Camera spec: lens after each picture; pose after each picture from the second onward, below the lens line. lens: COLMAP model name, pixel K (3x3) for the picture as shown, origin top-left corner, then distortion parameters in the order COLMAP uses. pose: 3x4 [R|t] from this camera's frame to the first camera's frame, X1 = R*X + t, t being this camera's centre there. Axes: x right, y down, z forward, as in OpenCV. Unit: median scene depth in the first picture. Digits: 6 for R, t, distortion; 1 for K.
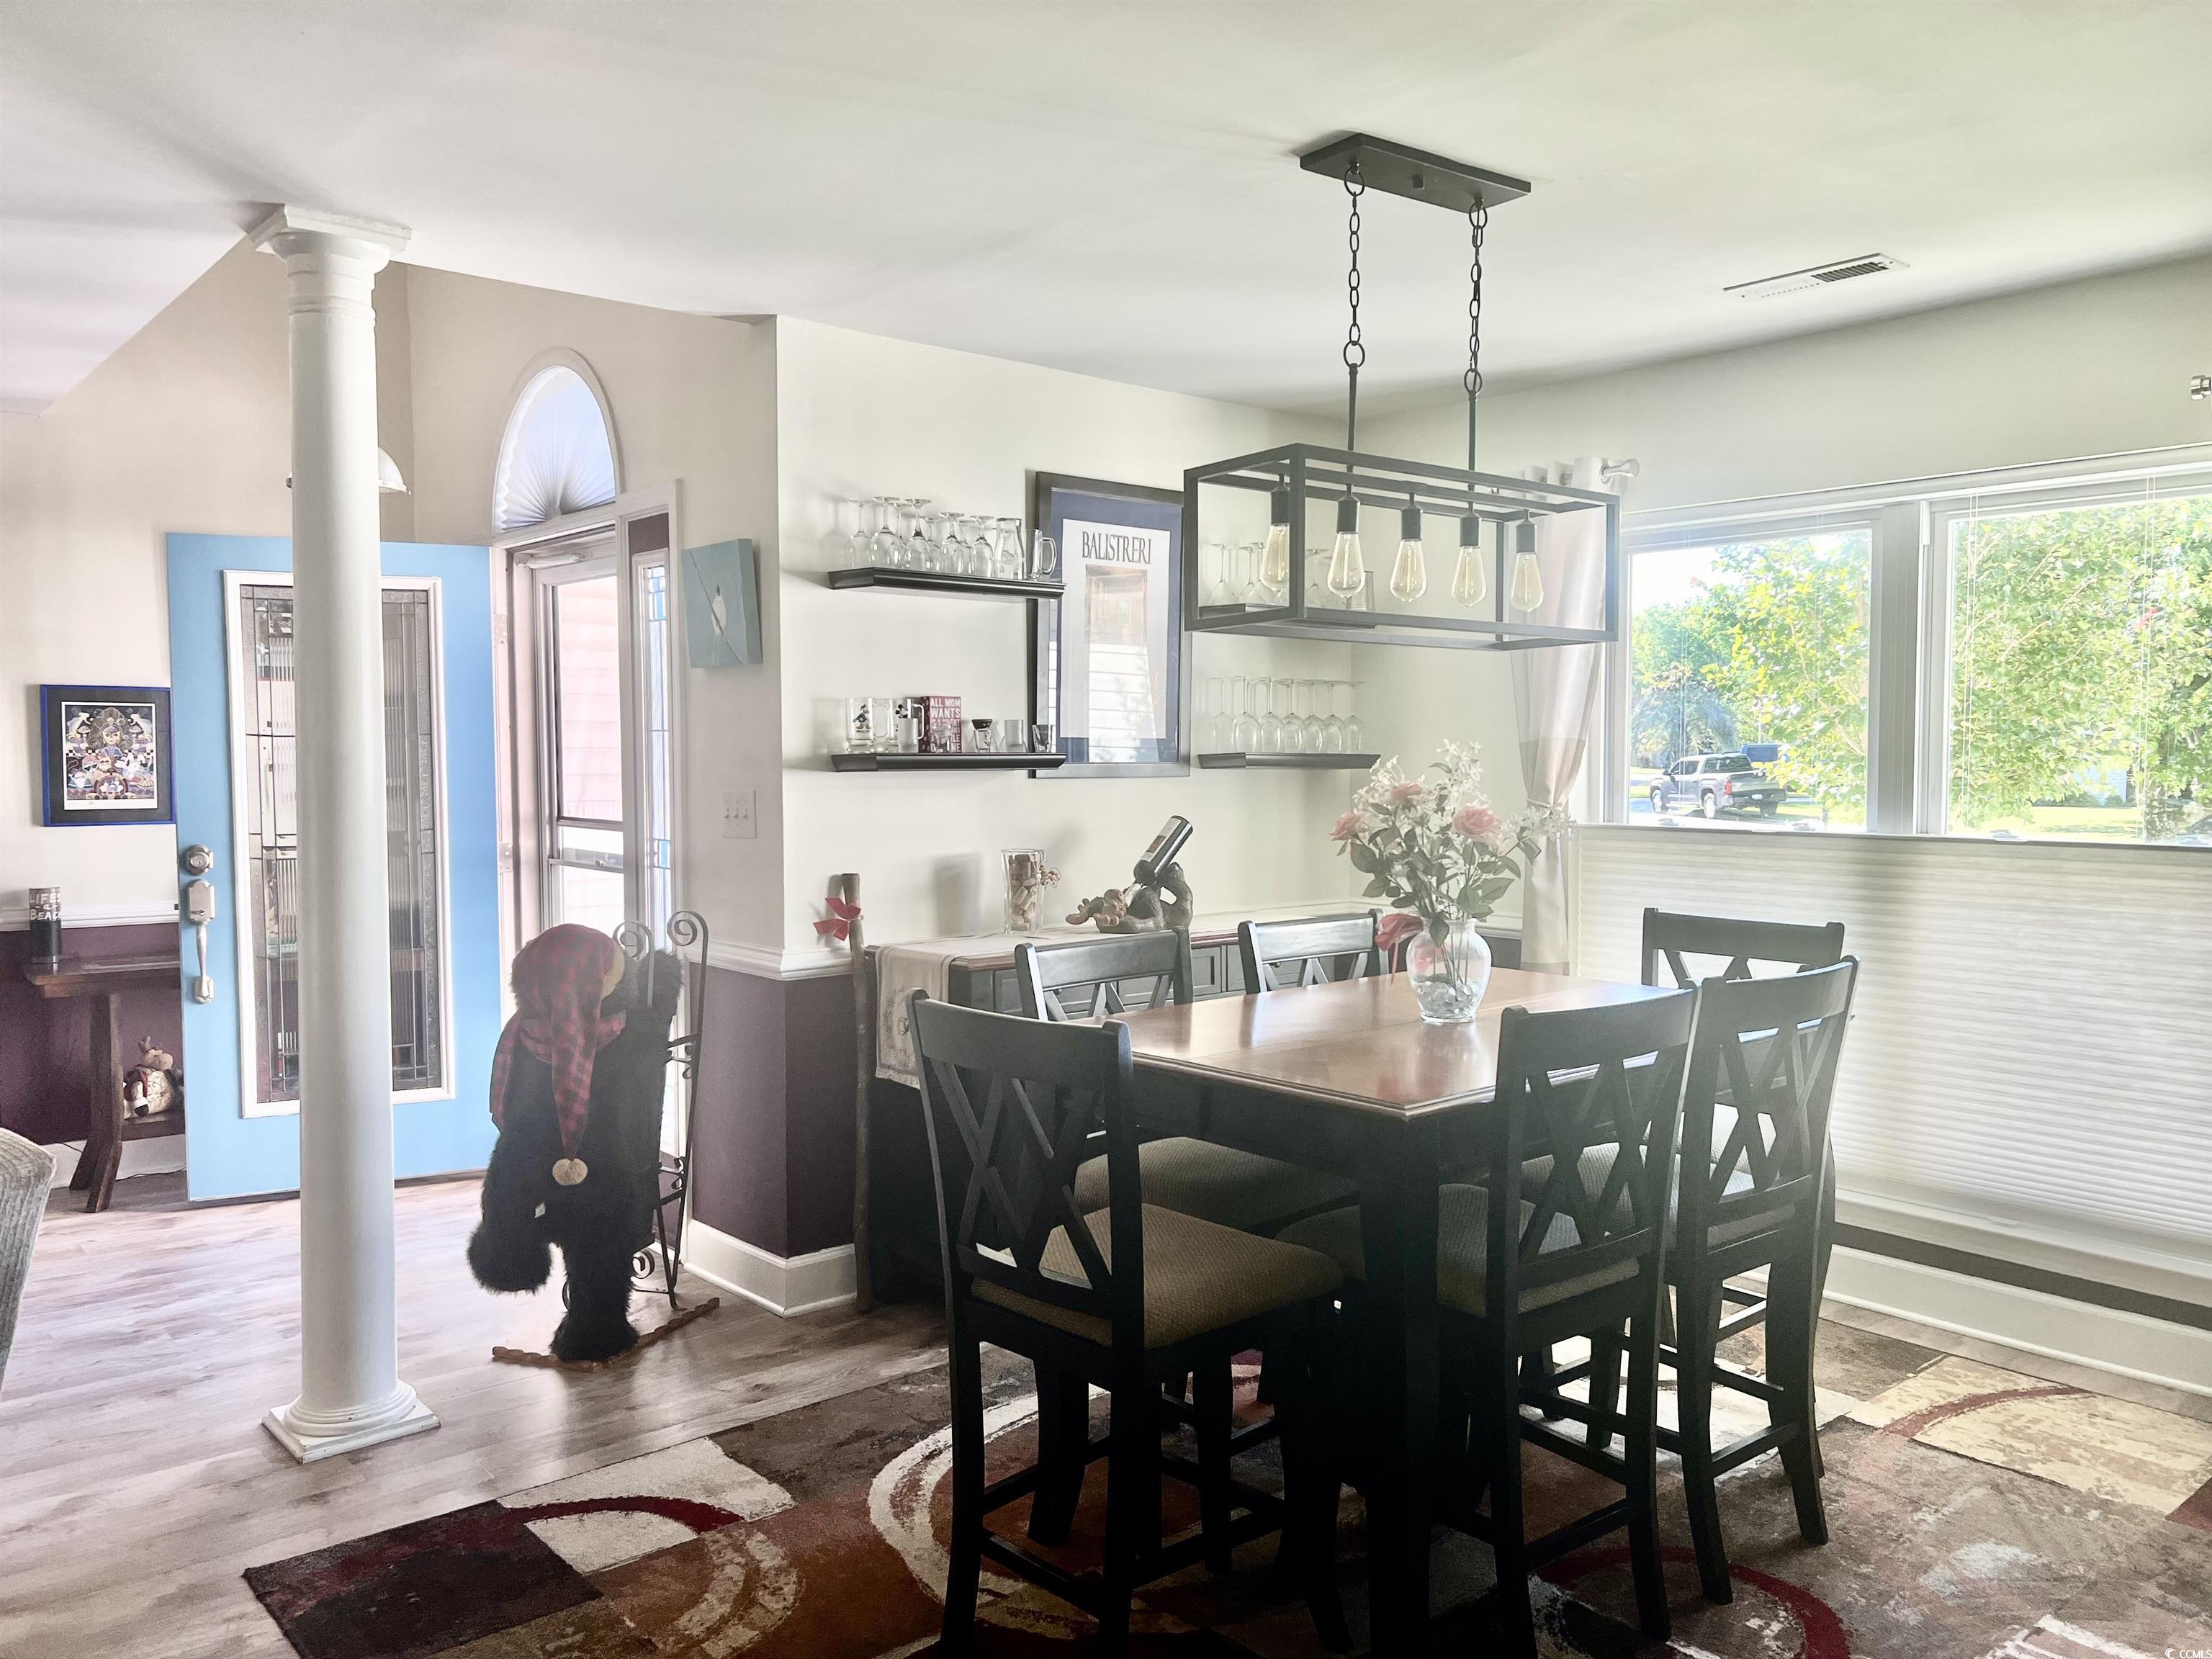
lens RADIAL K [[1757.0, 0, 1106.0], [0, 1757.0, 829.5], [0, 0, 1]] dist [0.089941, -0.131536]
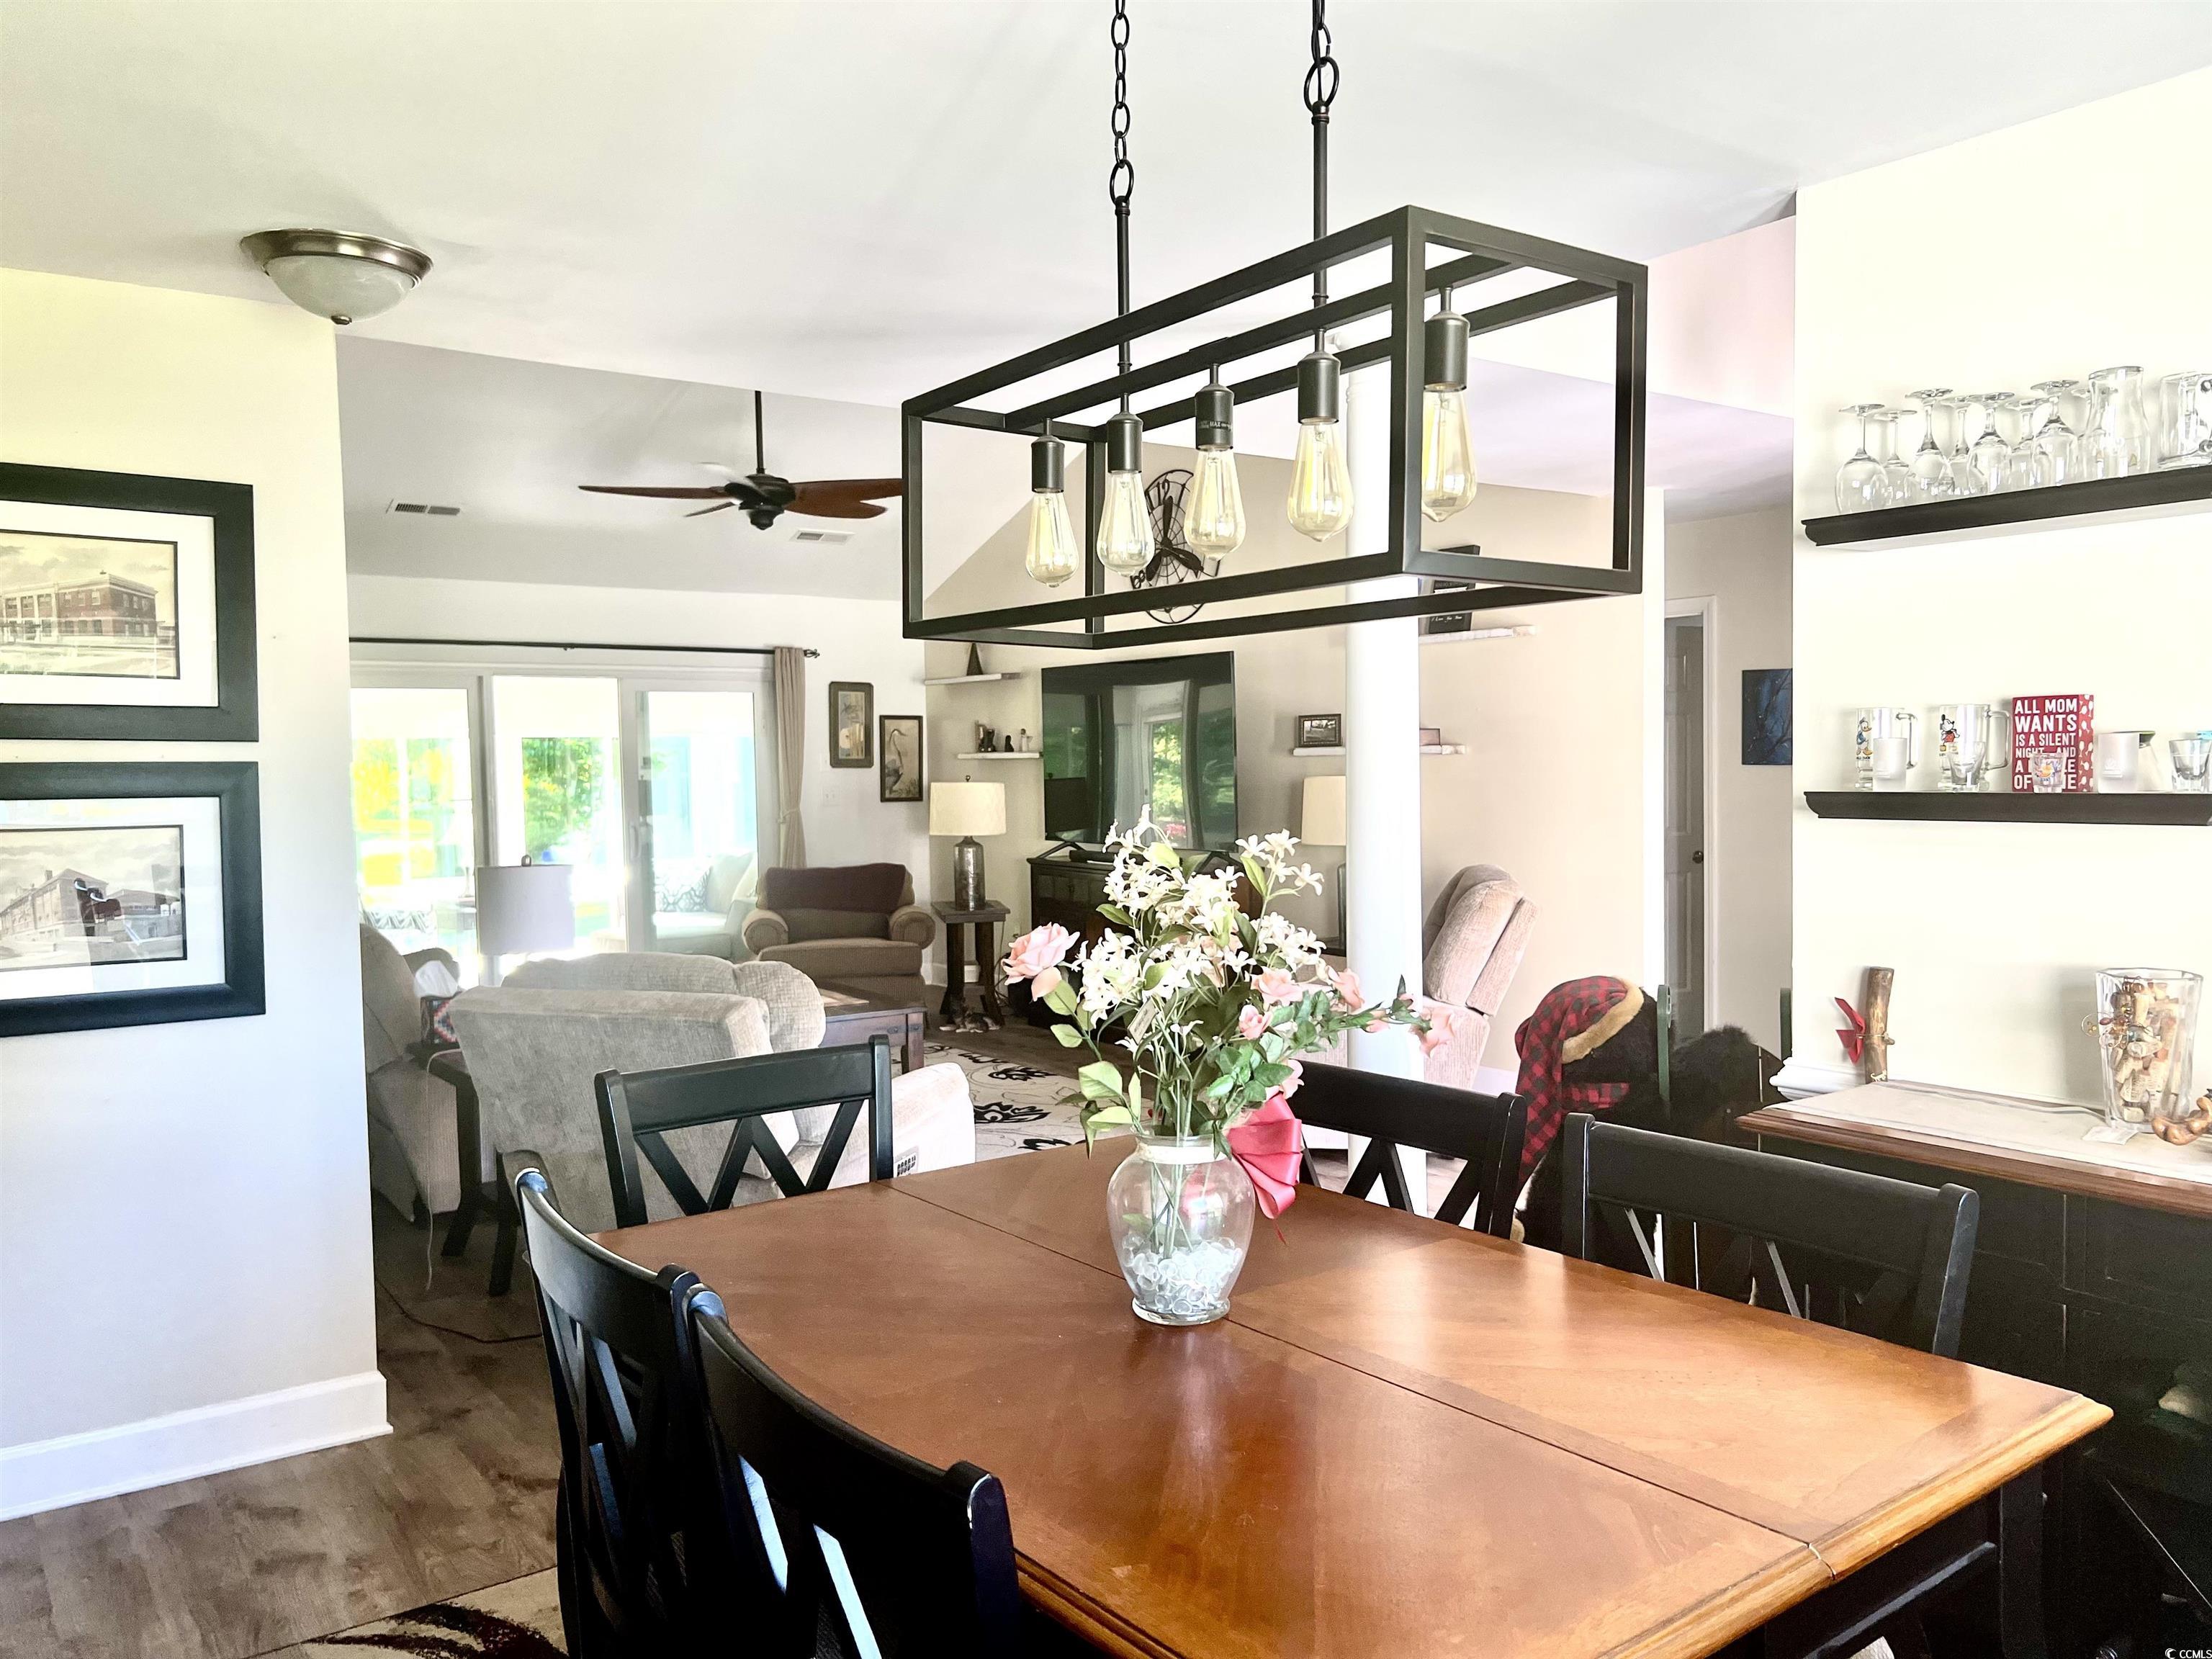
lens RADIAL K [[1757.0, 0, 1106.0], [0, 1757.0, 829.5], [0, 0, 1]] dist [0.089941, -0.131536]
pose [[-0.011197, 0.045996, -0.998879, 0.559840], [-0.032647, 0.998392, 0.046340, -0.051307], [0.999404, 0.033129, -0.009677, 0.732054]]
